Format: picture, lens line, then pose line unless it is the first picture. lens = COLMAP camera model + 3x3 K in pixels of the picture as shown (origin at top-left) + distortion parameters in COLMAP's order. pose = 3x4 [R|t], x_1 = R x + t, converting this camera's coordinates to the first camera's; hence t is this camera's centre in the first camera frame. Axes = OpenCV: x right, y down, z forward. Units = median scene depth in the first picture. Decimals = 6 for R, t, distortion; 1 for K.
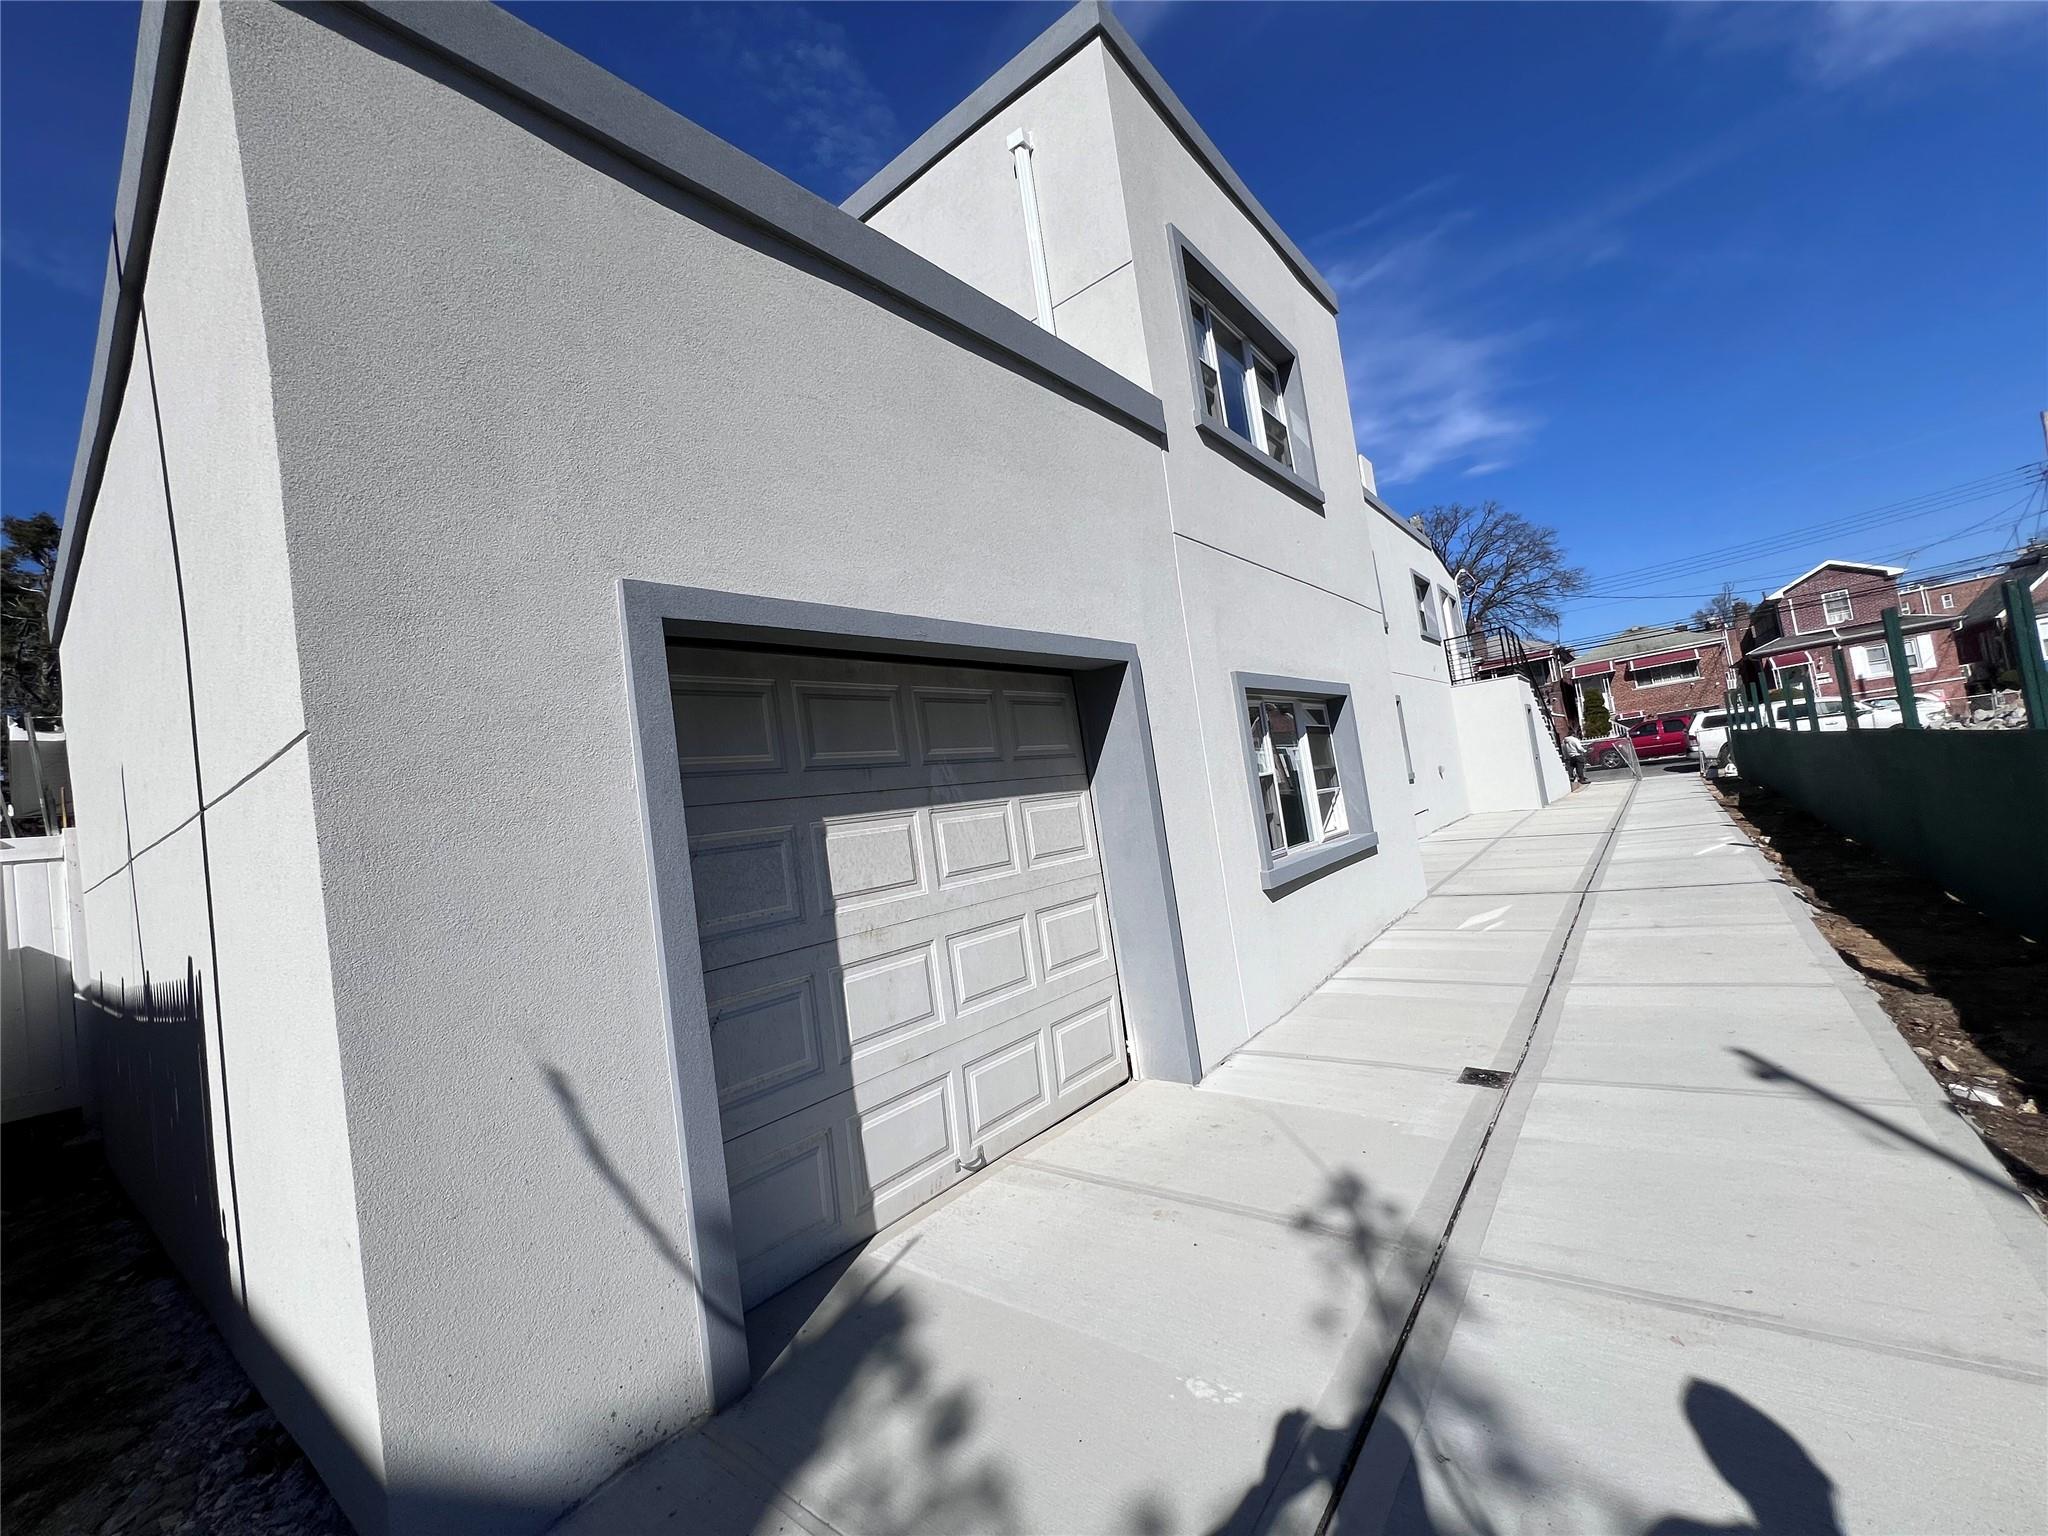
lens RADIAL K [[823.5, 0, 1025.6], [0, 823.5, 769.1], [0, 0, 1]] dist [-0.003007, 0.000246]
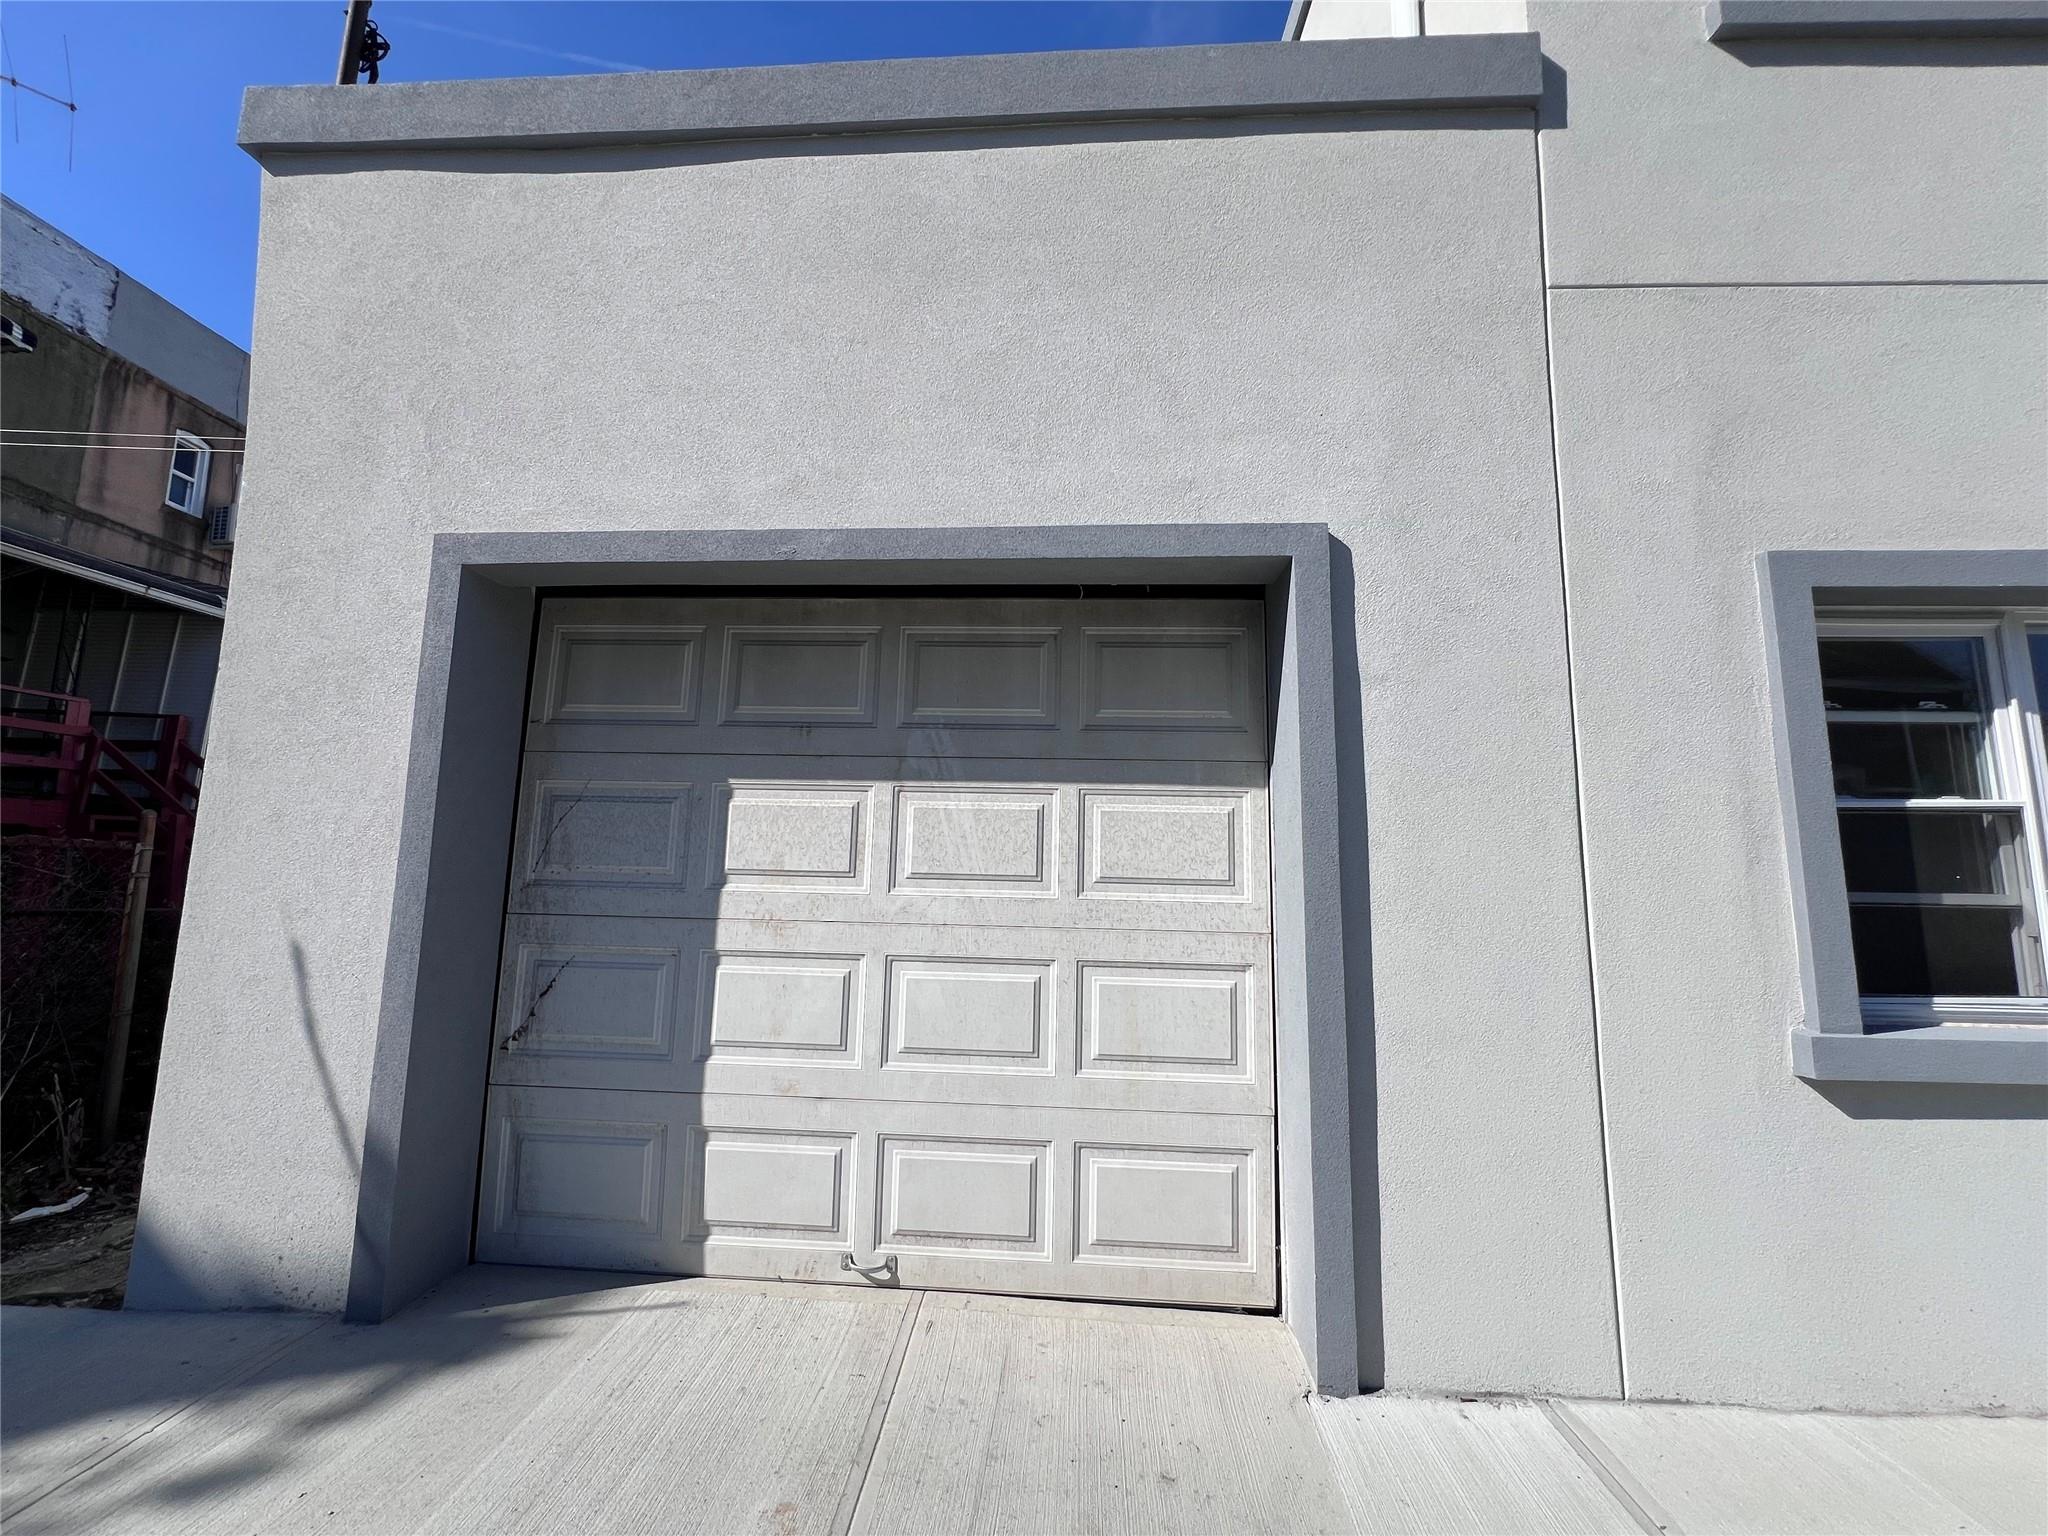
lens RADIAL K [[823.5, 0, 1025.6], [0, 823.5, 769.1], [0, 0, 1]] dist [-0.003007, 0.000246]
pose [[0.581415, 0.047189, -0.812237, 0.576345], [-0.057132, 0.998220, 0.017098, 0.013765], [0.811598, 0.036464, 0.583077, 0.658237]]
